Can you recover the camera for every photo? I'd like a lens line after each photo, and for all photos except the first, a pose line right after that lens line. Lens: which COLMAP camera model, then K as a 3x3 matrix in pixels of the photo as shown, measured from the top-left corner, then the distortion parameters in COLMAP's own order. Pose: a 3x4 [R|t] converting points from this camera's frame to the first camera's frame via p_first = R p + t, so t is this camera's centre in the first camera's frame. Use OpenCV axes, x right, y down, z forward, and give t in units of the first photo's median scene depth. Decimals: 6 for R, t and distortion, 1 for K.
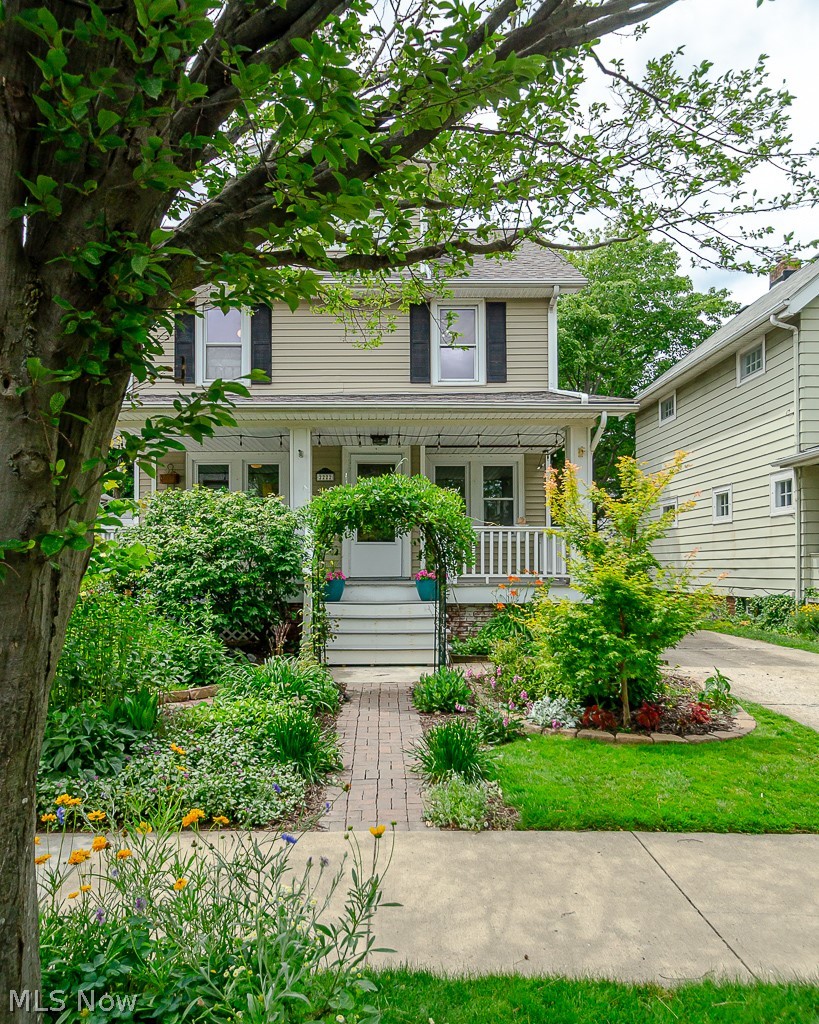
lens RADIAL K [[712.5, 0, 409.5], [0, 712.5, 512.0], [0, 0, 1]] dist [0.009841, 0.002336]
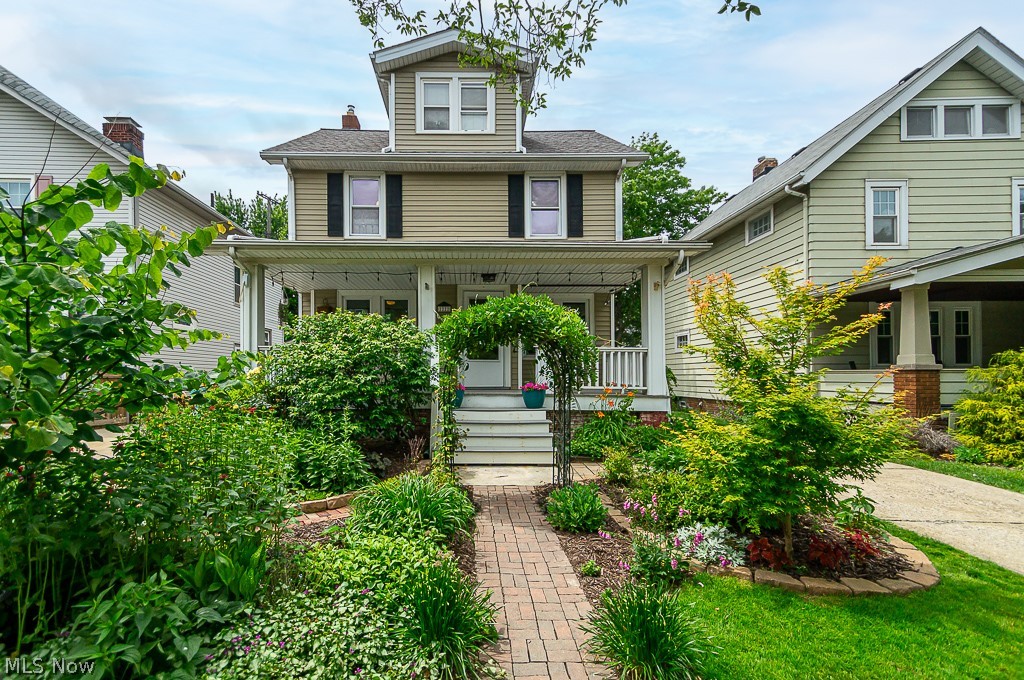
lens RADIAL K [[442.7, 0, 473.1], [0, 442.7, 354.6], [0, 0, 1]] dist [0.027631, -0.000174]
pose [[0.999621, 0.004238, -0.027209, -0.062280], [-0.003485, 0.999610, 0.027694, 0.015691], [0.027315, -0.027589, 0.999246, 0.285029]]
